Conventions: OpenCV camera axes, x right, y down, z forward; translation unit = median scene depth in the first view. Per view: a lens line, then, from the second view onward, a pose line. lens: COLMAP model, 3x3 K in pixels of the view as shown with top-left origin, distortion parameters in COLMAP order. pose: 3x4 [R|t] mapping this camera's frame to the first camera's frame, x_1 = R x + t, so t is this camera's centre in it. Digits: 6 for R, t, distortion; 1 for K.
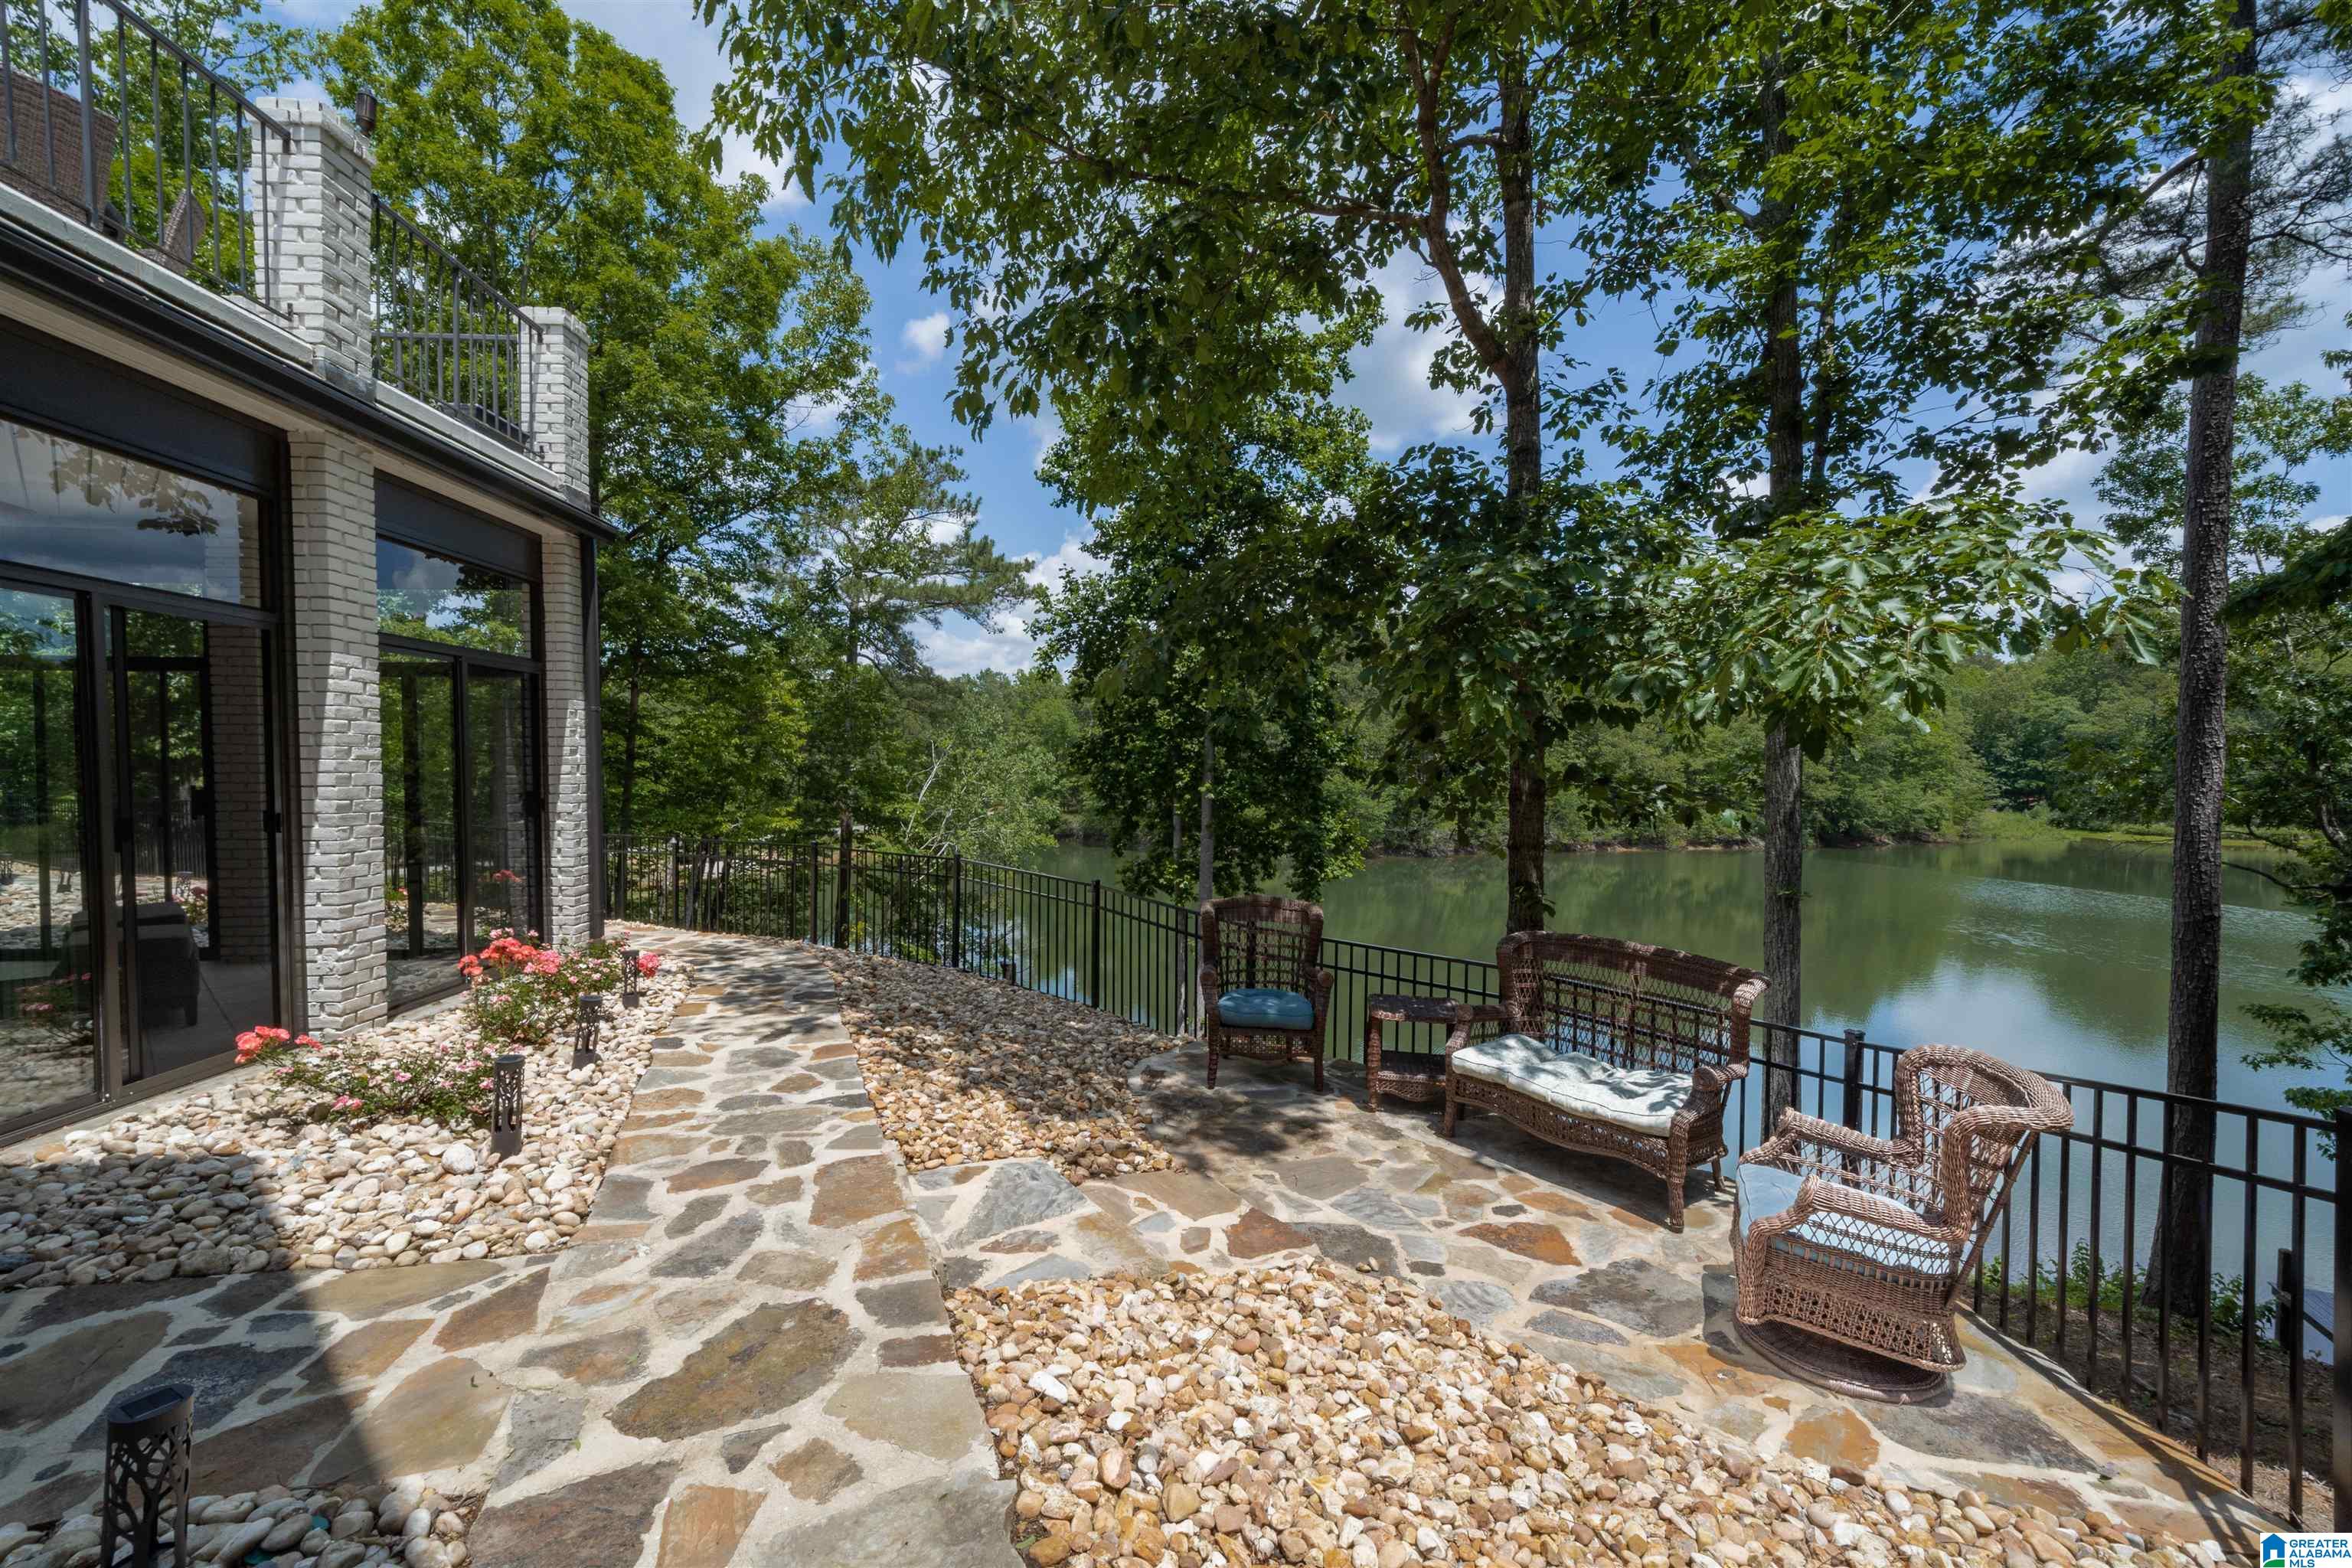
lens RADIAL K [[949.6, 0, 1176.0], [0, 949.6, 783.5], [0, 0, 1]] dist [0.002769, 0.000175]
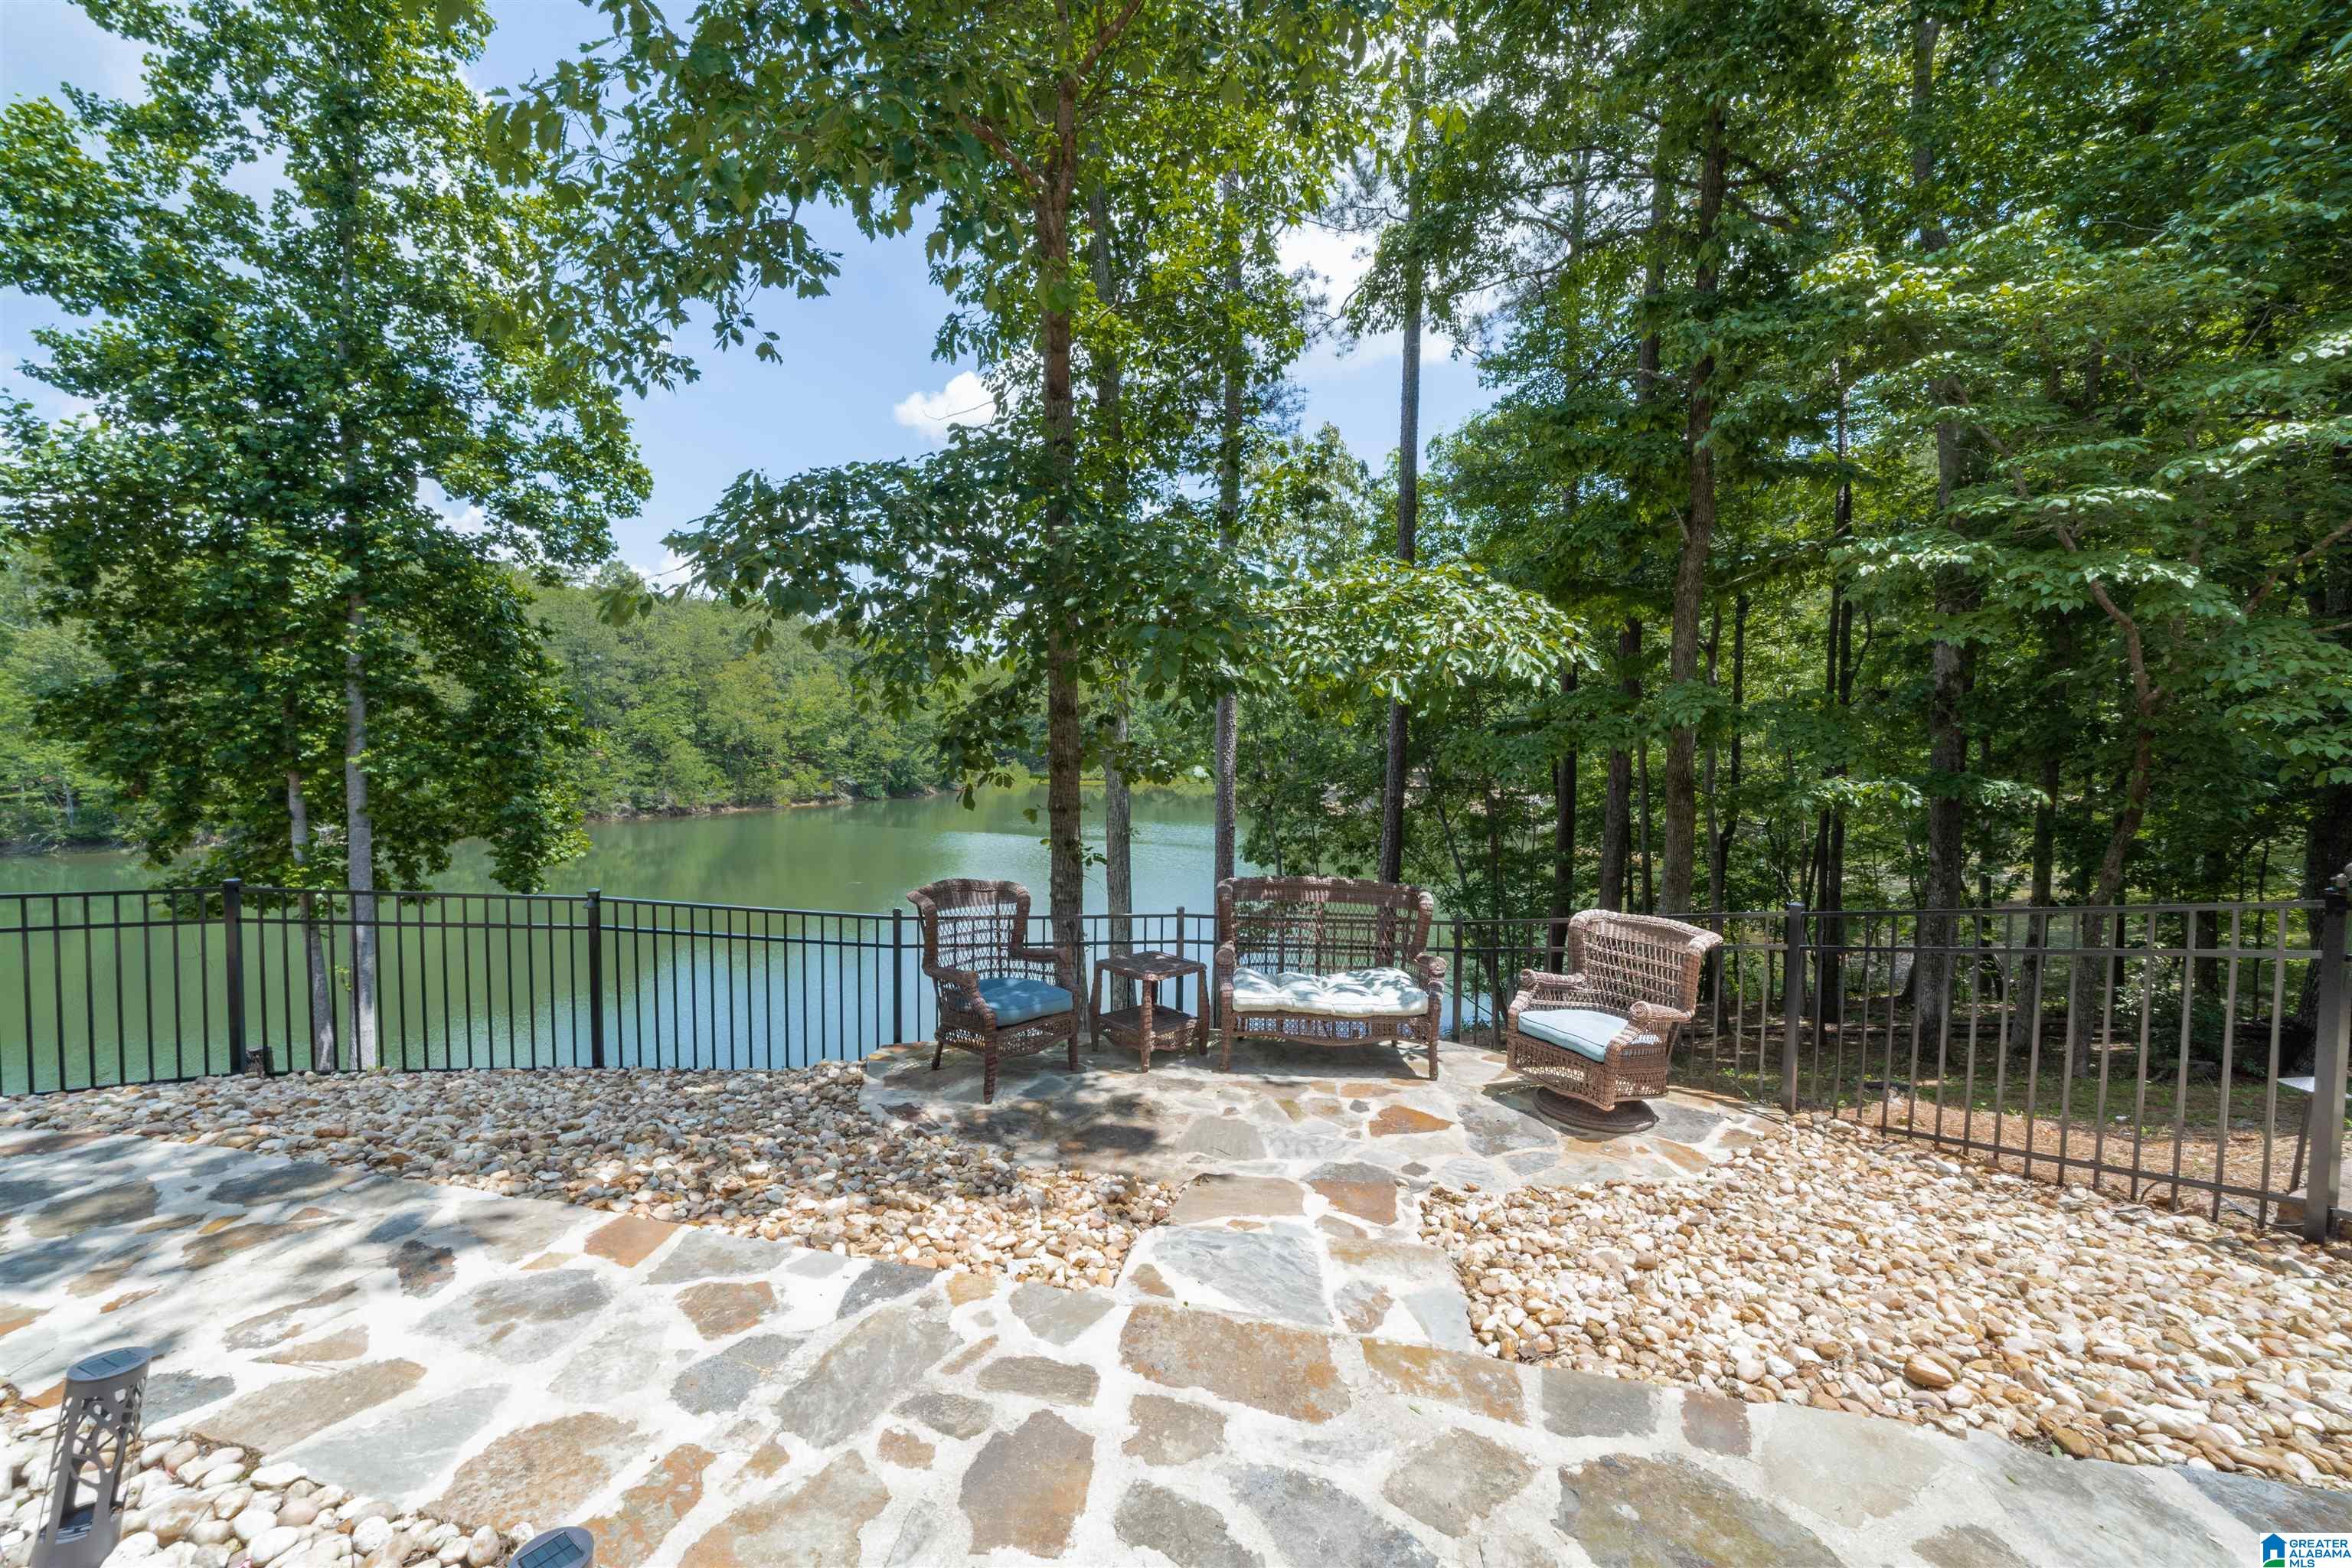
lens RADIAL K [[876.9, 0, 1175.2], [0, 876.9, 778.4], [0, 0, 1]] dist [-0.007054, 0.000017]
pose [[0.618018, -0.033833, 0.785436, -0.584085], [0.006748, 0.999265, 0.037734, -0.008881], [-0.786135, -0.018020, 0.617792, 0.453281]]
